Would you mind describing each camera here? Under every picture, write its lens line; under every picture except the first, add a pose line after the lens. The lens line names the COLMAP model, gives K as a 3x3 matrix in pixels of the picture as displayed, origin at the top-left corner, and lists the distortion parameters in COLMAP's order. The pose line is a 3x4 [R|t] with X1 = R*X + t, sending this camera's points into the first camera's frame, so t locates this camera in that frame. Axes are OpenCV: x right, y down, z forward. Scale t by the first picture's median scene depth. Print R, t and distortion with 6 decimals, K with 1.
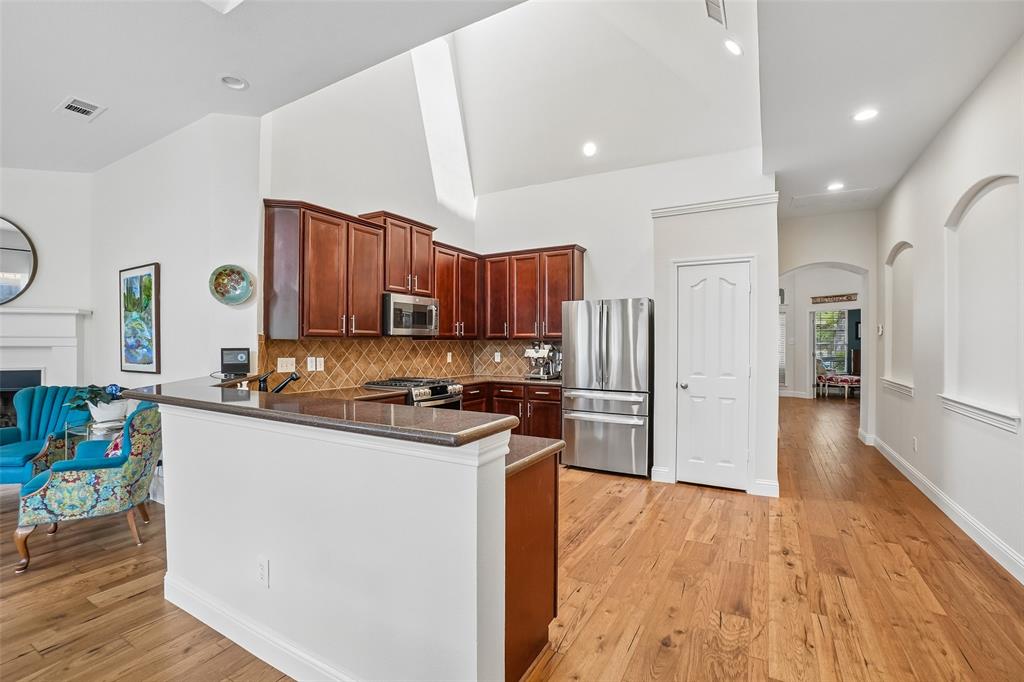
lens RADIAL K [[448.0, 0, 506.5], [0, 448.0, 337.9], [0, 0, 1]] dist [-0.062971, 0.021816]
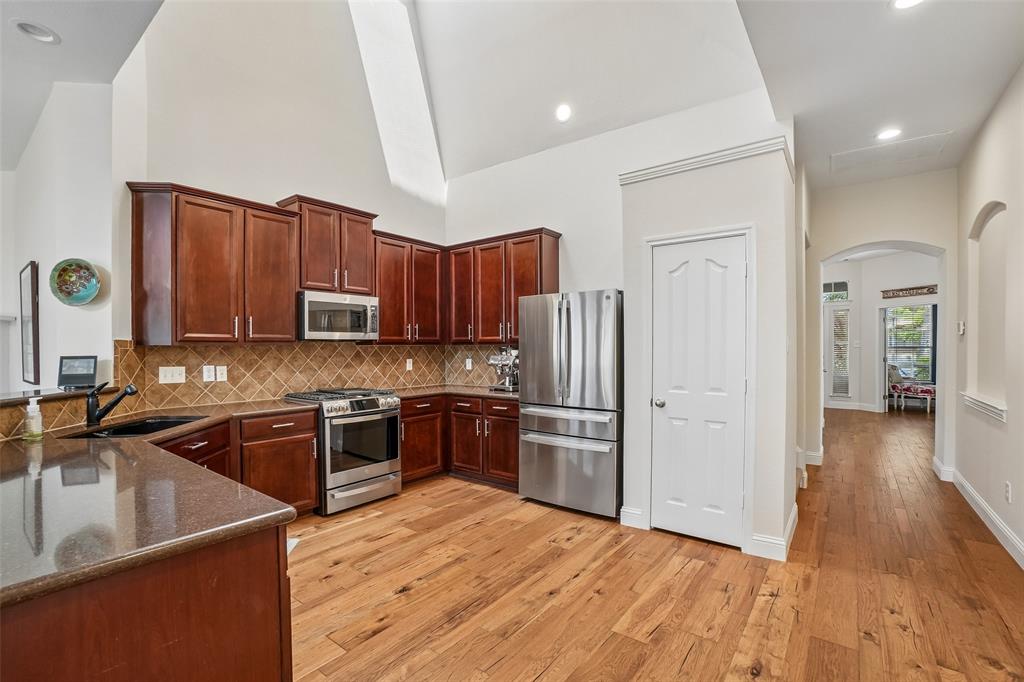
lens RADIAL K [[446.9, 0, 508.4], [0, 446.9, 346.6], [0, 0, 1]] dist [-0.062273, 0.021916]
pose [[0.991192, -0.005499, -0.132320, 0.238171], [0.006794, 0.999933, 0.009337, 0.001898], [0.132259, -0.010153, 0.991163, 0.209879]]
